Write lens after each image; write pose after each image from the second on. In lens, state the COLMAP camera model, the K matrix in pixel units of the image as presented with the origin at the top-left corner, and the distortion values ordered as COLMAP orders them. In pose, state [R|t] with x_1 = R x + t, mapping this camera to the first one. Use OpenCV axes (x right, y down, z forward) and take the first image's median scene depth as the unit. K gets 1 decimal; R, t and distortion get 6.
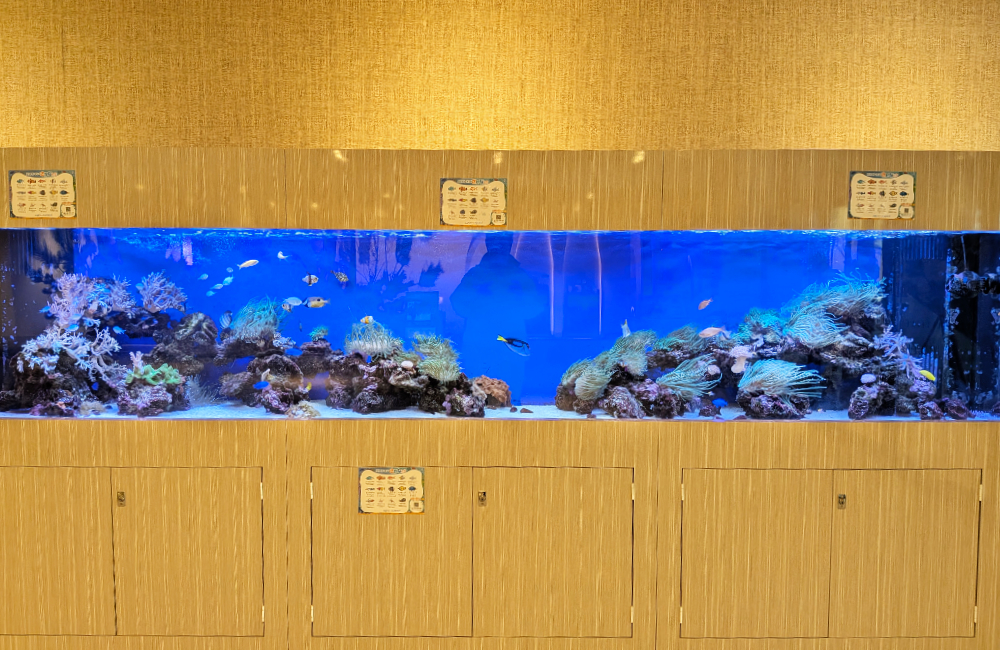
lens RADIAL K [[721.7, 0, 500.0], [0, 721.7, 325.0], [0, 0, 1]] dist [0.073700, -0.132365]
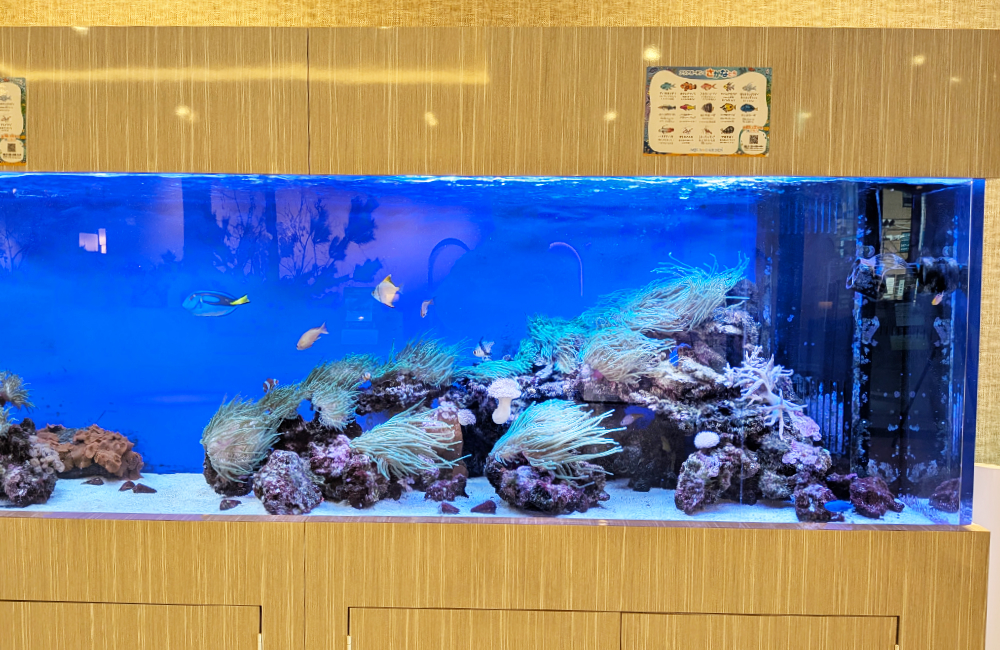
lens RADIAL K [[766.3, 0, 493.2], [0, 766.3, 315.1], [0, 0, 1]] dist [0.100879, -0.180049]
pose [[0.999835, 0.007232, -0.016678, 0.343760], [-0.007436, 0.999898, -0.012197, -0.015879], [0.016588, 0.012319, 0.999787, 0.385650]]
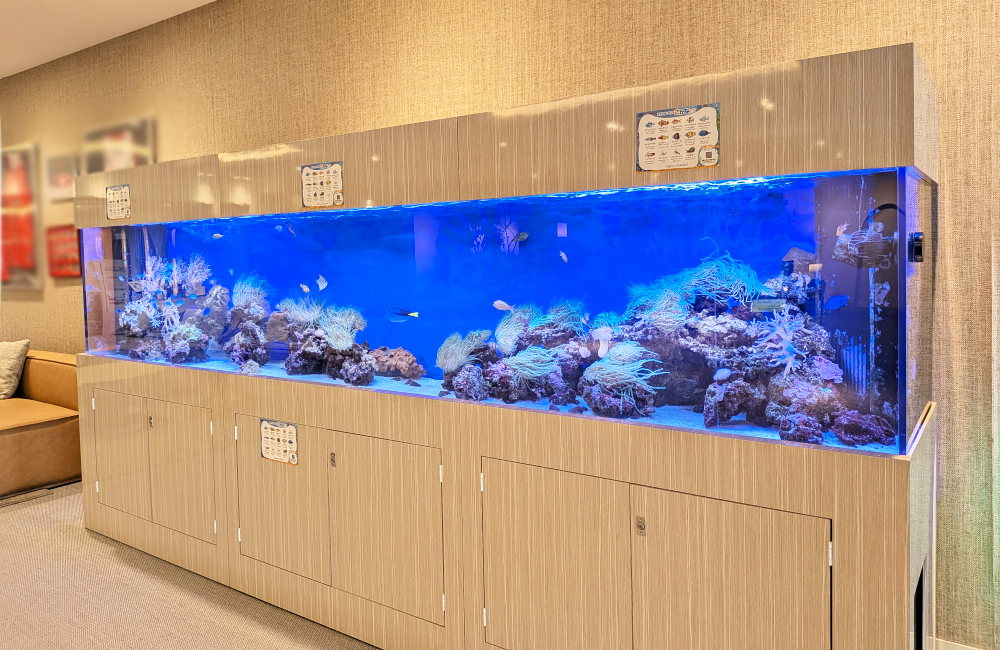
lens RADIAL K [[716.5, 0, 502.6], [0, 716.5, 275.1], [0, 0, 1]] dist [0.074215, -0.129772]
pose [[0.824919, -0.004565, -0.565232, 0.738280], [-0.008727, 0.999745, -0.020810, -0.013002], [0.565183, 0.022099, 0.824669, 0.240386]]
